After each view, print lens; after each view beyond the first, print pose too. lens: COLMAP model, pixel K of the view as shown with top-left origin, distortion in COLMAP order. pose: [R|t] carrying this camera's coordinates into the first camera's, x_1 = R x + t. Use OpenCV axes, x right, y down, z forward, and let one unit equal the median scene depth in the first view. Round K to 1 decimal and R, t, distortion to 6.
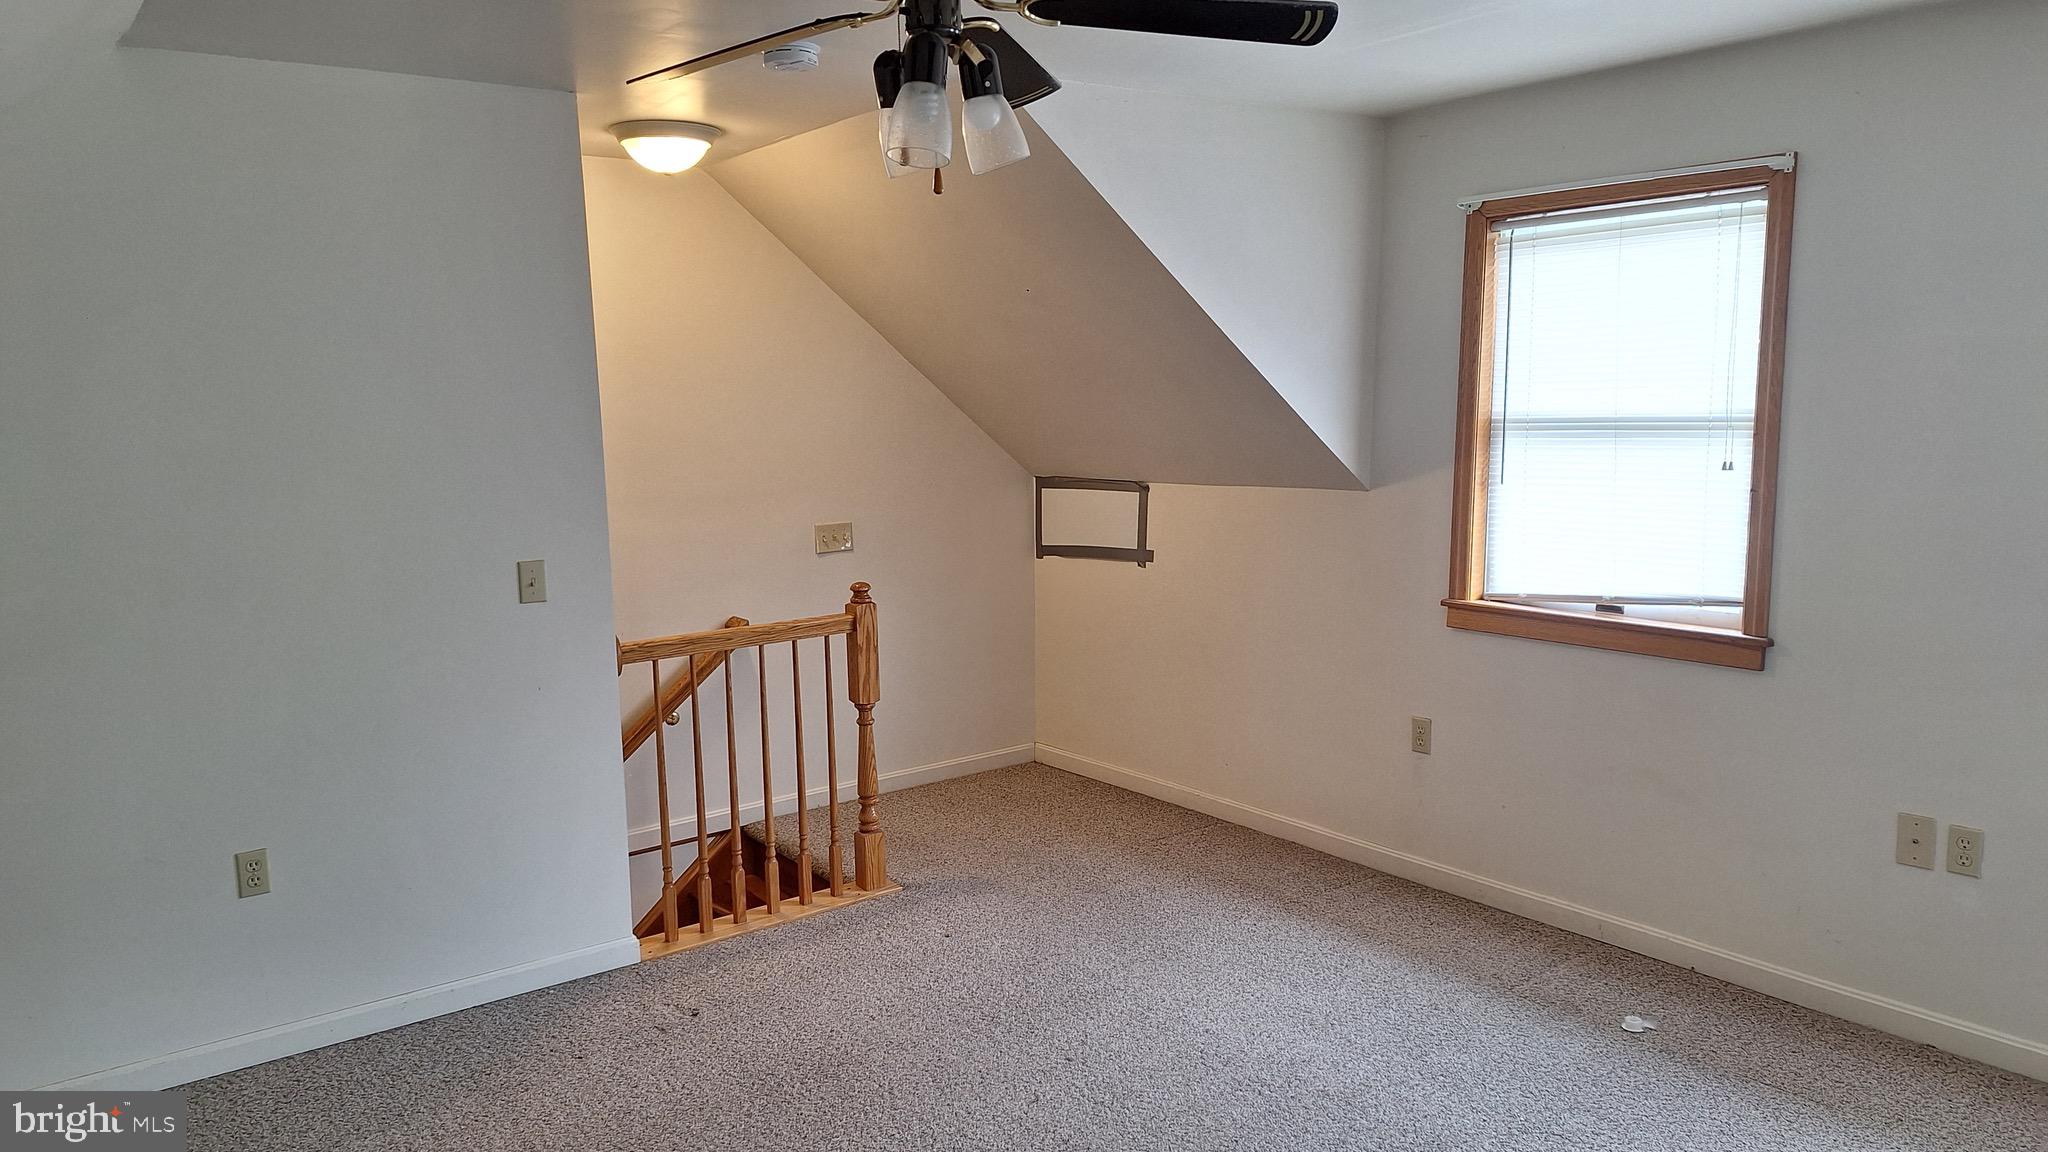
lens RADIAL K [[1416.1, 0, 1013.8], [0, 1416.1, 593.5], [0, 0, 1]] dist [0.073757, -0.105803]
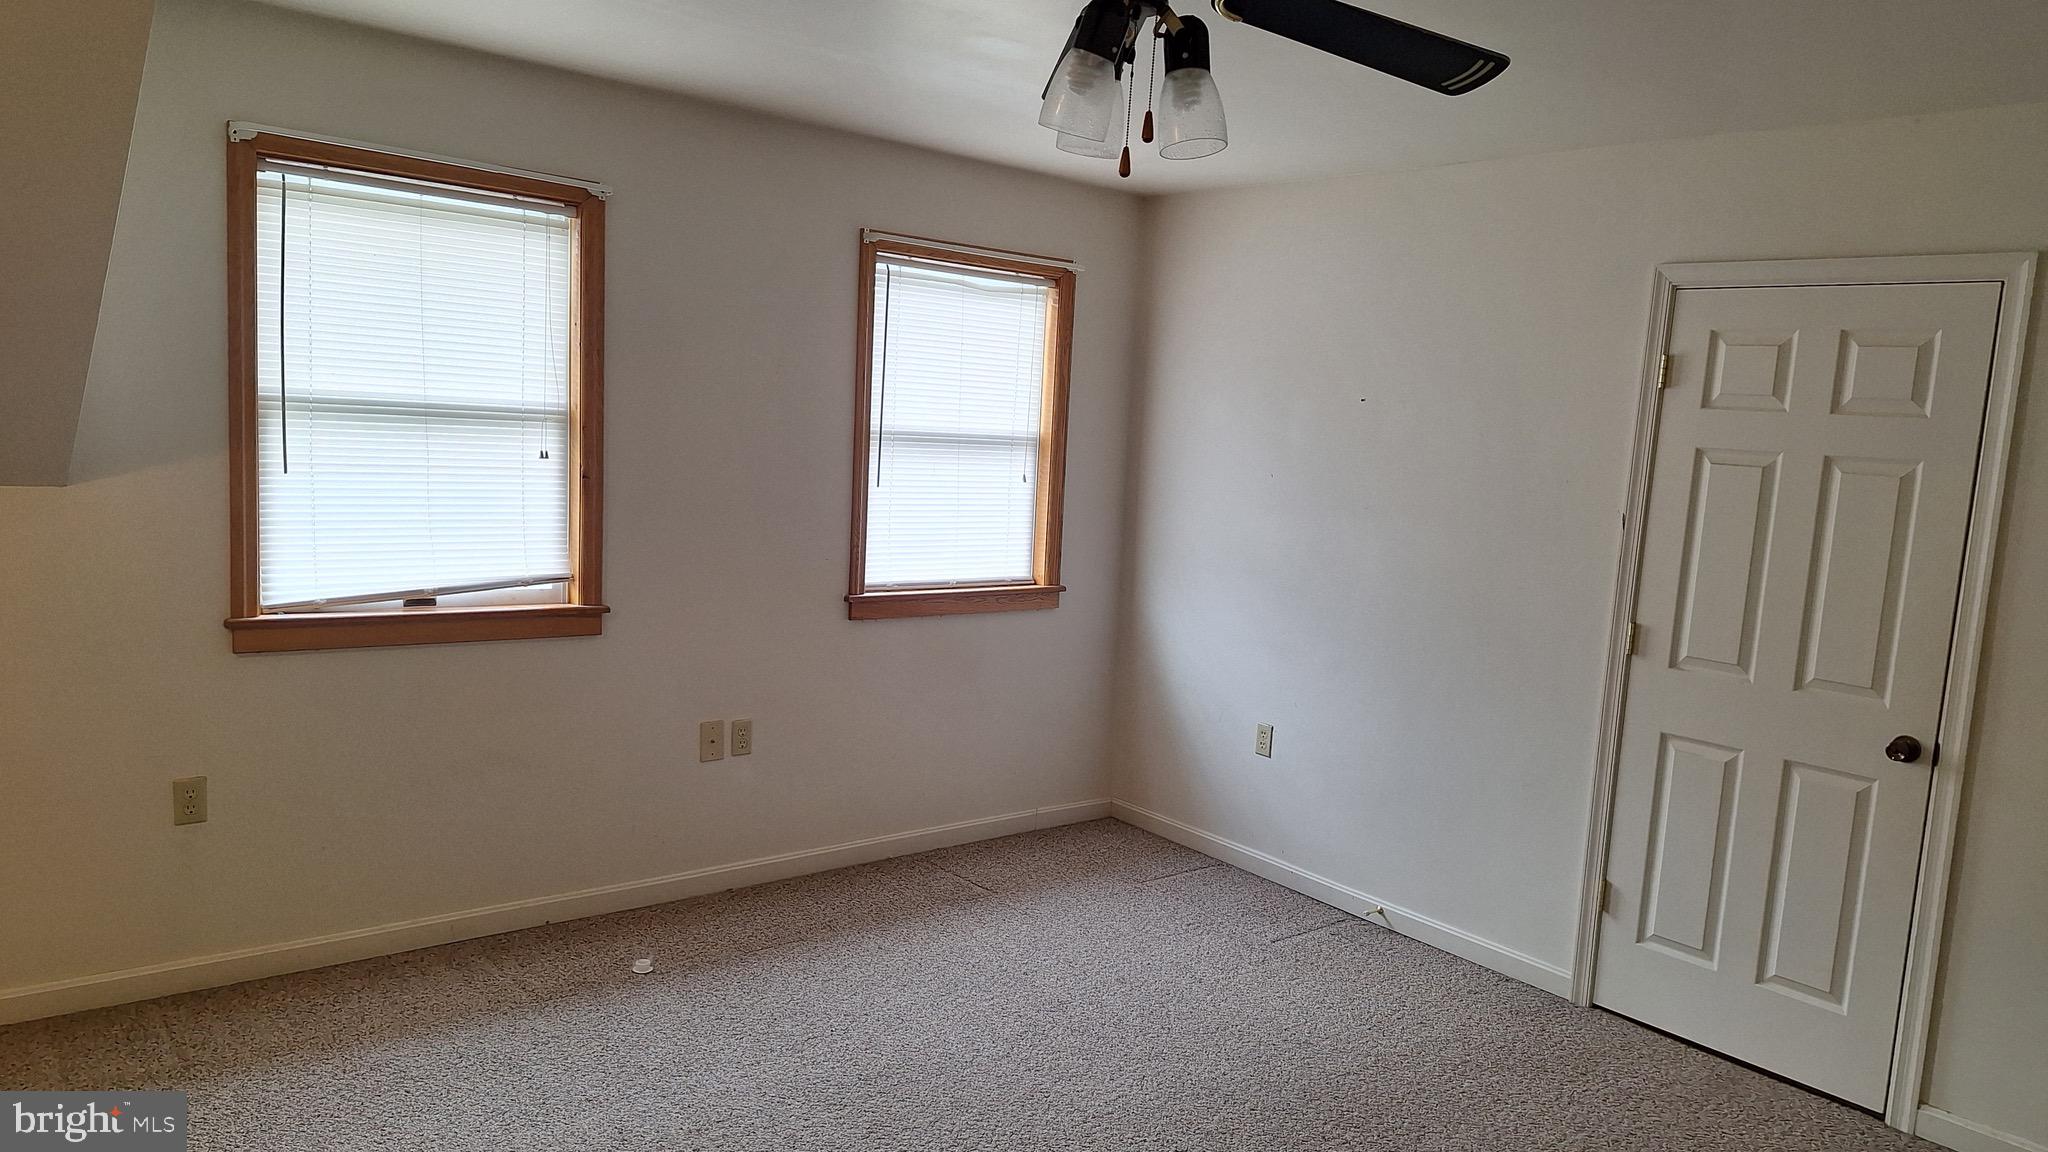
lens RADIAL K [[1416.1, 0, 1007.6], [0, 1416.1, 572.2], [0, 0, 1]] dist [0.073757, -0.105803]
pose [[-0.050155, -0.103626, 0.993351, -0.588803], [0.068805, 0.991881, 0.106947, -0.090028], [-0.996369, 0.073711, -0.042618, 0.686804]]
